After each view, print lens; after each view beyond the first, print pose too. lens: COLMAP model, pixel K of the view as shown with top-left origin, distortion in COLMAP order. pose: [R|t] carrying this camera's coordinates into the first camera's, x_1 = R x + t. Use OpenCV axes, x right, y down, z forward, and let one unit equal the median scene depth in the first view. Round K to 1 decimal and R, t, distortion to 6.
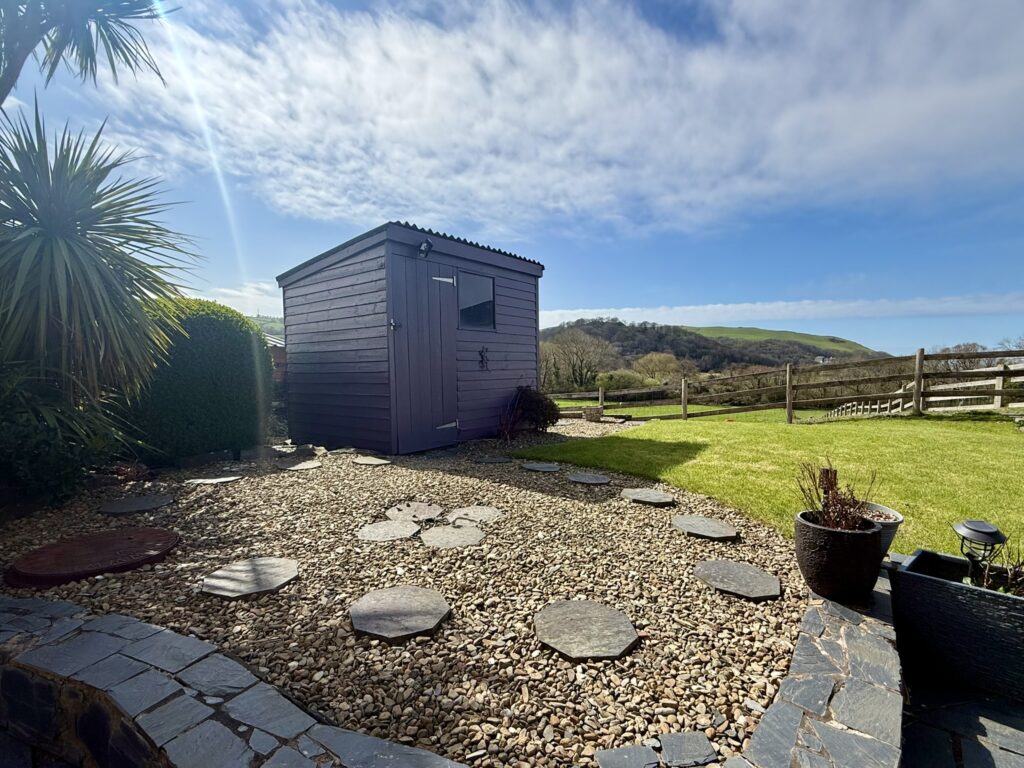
lens RADIAL K [[482.2, 0, 512.0], [0, 482.2, 384.0], [0, 0, 1]] dist [0.000628, -0.000197]
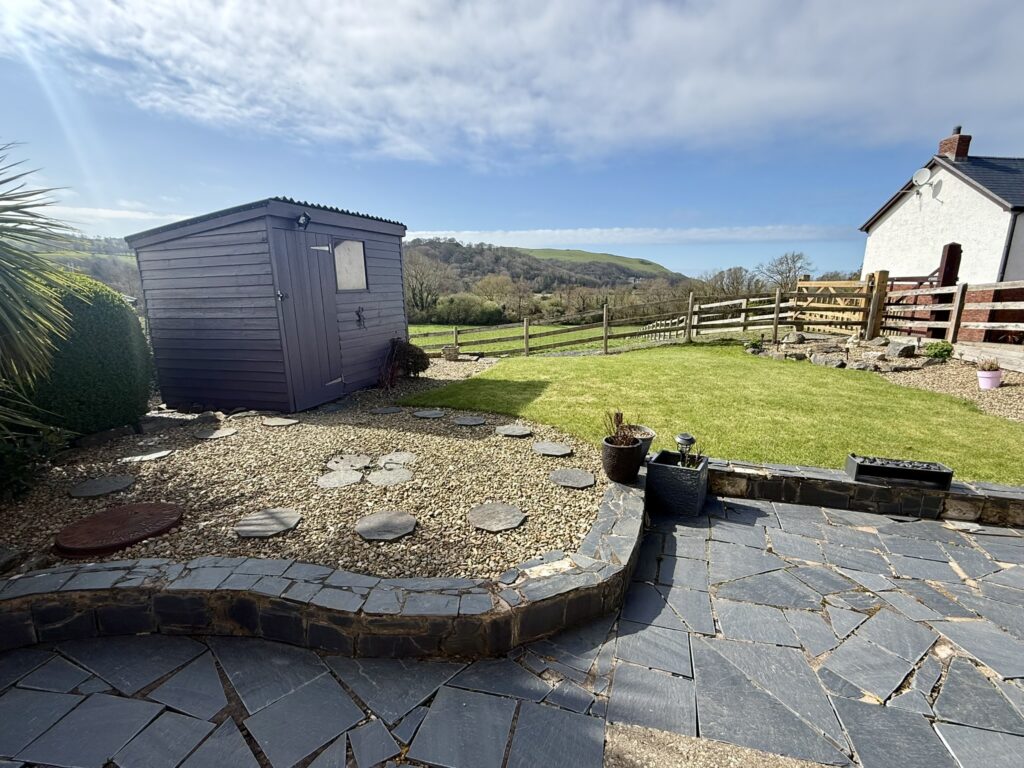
lens RADIAL K [[482.2, 0, 512.0], [0, 482.2, 384.0], [0, 0, 1]] dist [0.000628, -0.000197]
pose [[0.946505, -0.074197, 0.314044, -0.167631], [0.023123, 0.986300, 0.163334, -0.142776], [-0.321860, -0.147335, 0.935253, -0.326514]]
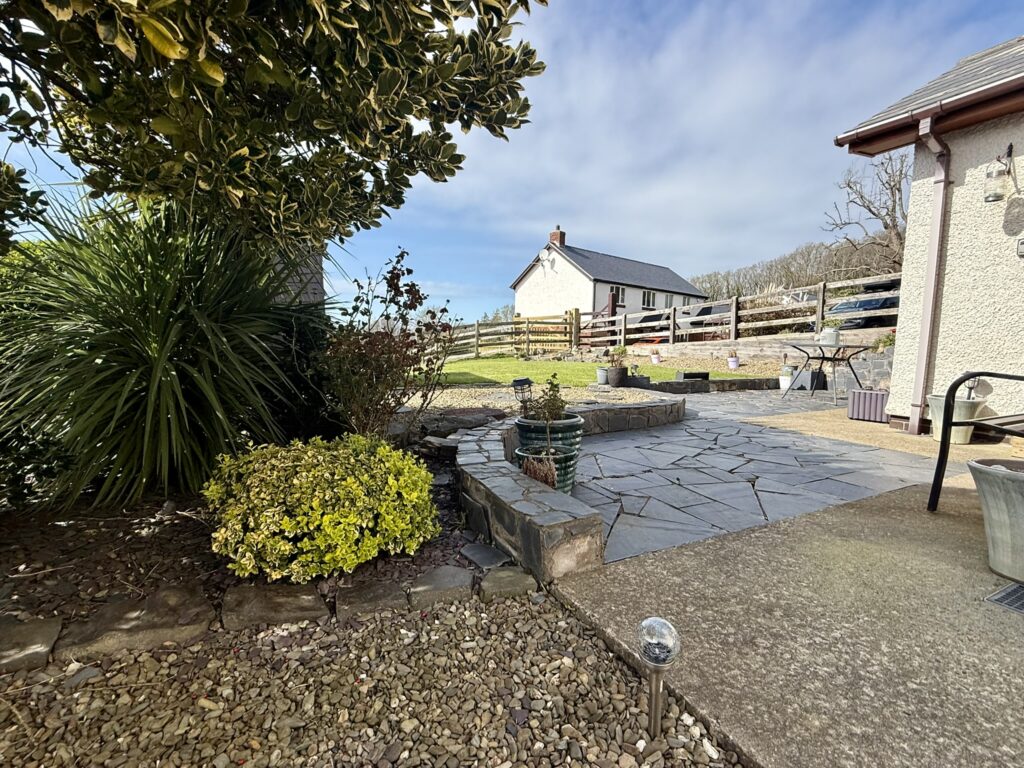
lens RADIAL K [[482.2, 0, 512.0], [0, 482.2, 384.0], [0, 0, 1]] dist [0.000628, -0.000197]
pose [[0.520541, -0.093980, 0.848649, -1.634533], [0.039564, 0.995511, 0.085976, 0.038696], [-0.852920, -0.011178, 0.521922, -0.127844]]
